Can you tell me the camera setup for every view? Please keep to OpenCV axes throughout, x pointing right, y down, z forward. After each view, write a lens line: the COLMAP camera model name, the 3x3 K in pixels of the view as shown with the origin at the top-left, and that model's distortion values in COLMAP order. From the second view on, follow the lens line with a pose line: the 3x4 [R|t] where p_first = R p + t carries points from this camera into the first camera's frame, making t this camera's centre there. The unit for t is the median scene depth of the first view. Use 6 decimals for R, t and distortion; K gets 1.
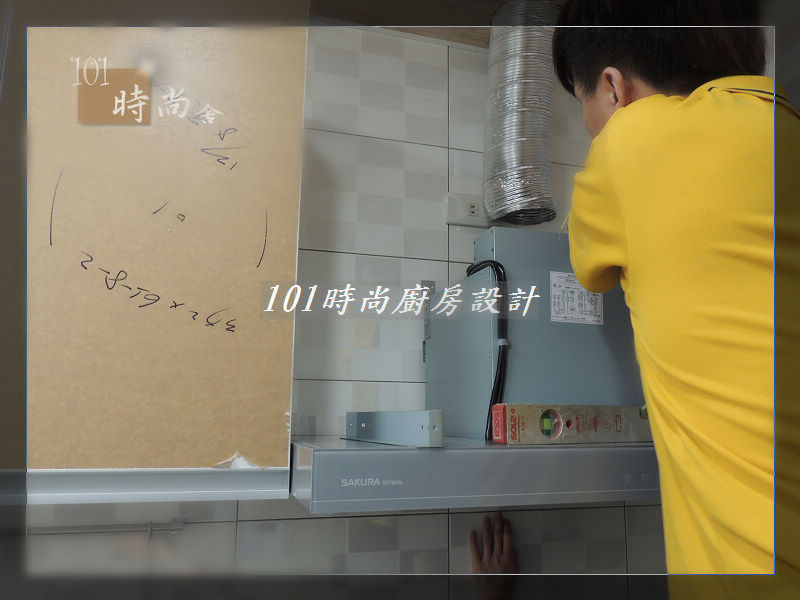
lens RADIAL K [[642.1, 0, 400.0], [0, 642.1, 300.0], [0, 0, 1]] dist [-0.013680, -0.004675]
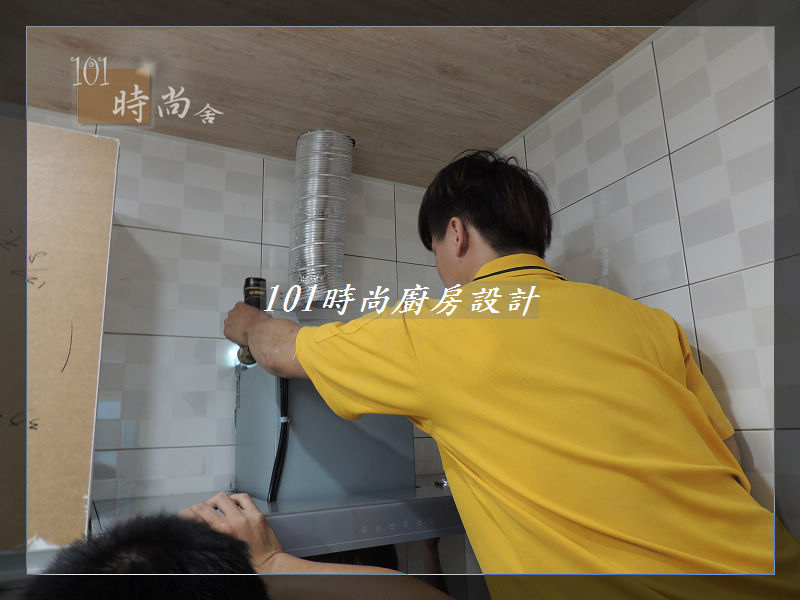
lens RADIAL K [[576.6, 0, 400.0], [0, 576.6, 300.0], [0, 0, 1]] dist [-0.006798, -0.008816]
pose [[0.976515, 0.007480, 0.215318, 0.154560], [0.002716, 0.998890, -0.047018, -0.130234], [-0.215431, 0.046498, 0.975411, -0.166808]]
